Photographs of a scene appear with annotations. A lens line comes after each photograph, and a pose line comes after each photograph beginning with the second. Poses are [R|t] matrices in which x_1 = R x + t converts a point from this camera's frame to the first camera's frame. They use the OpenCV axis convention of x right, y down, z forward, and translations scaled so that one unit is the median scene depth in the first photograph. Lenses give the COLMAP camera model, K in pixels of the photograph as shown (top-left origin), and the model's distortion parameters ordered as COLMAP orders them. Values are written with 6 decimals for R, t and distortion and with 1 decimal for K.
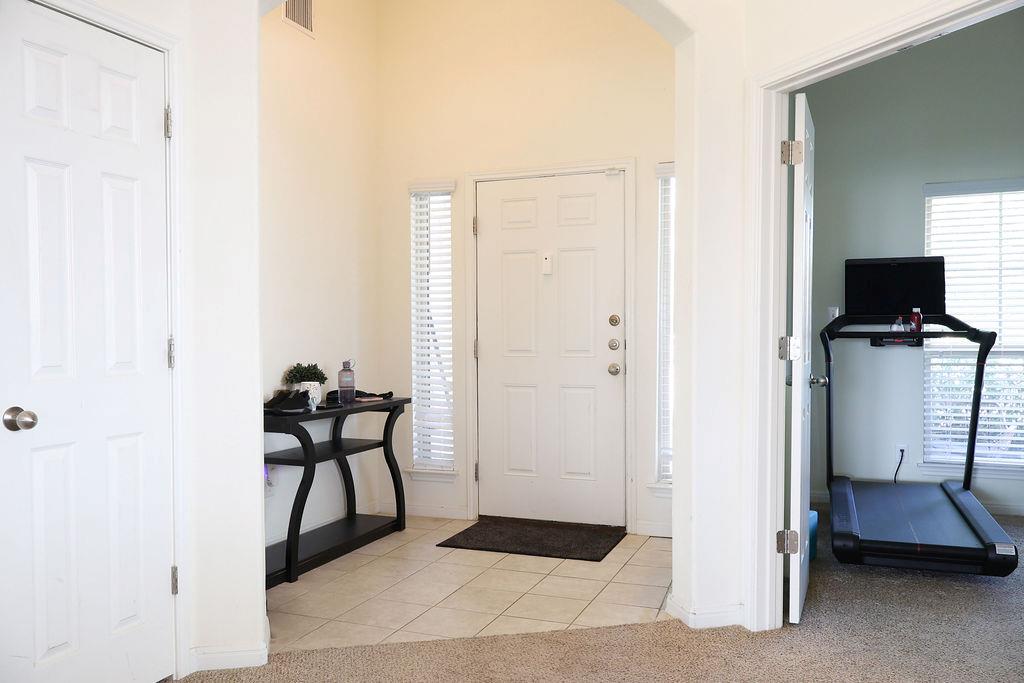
lens RADIAL K [[836.3, 0, 506.8], [0, 836.3, 350.1], [0, 0, 1]] dist [0.000991, -0.009971]
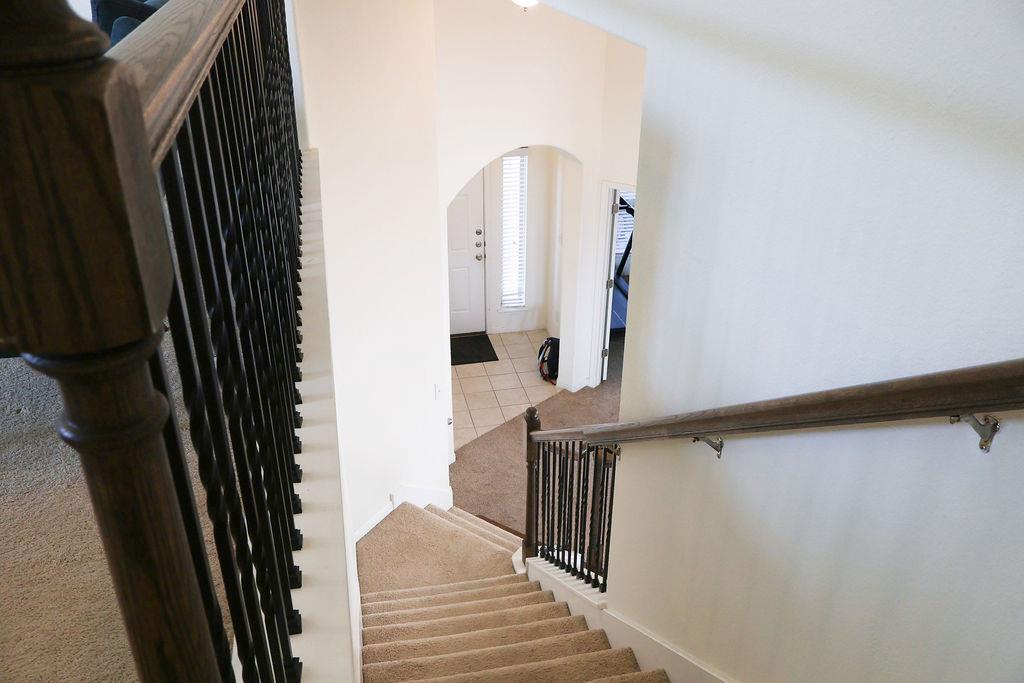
lens RADIAL K [[836.3, 0, 506.8], [0, 836.3, 350.1], [0, 0, 1]] dist [0.000991, -0.009971]
pose [[0.830110, -0.257187, 0.494745, -0.808437], [0.002446, 0.888947, 0.458004, -0.655684], [-0.557594, -0.378984, 0.738553, -0.504527]]
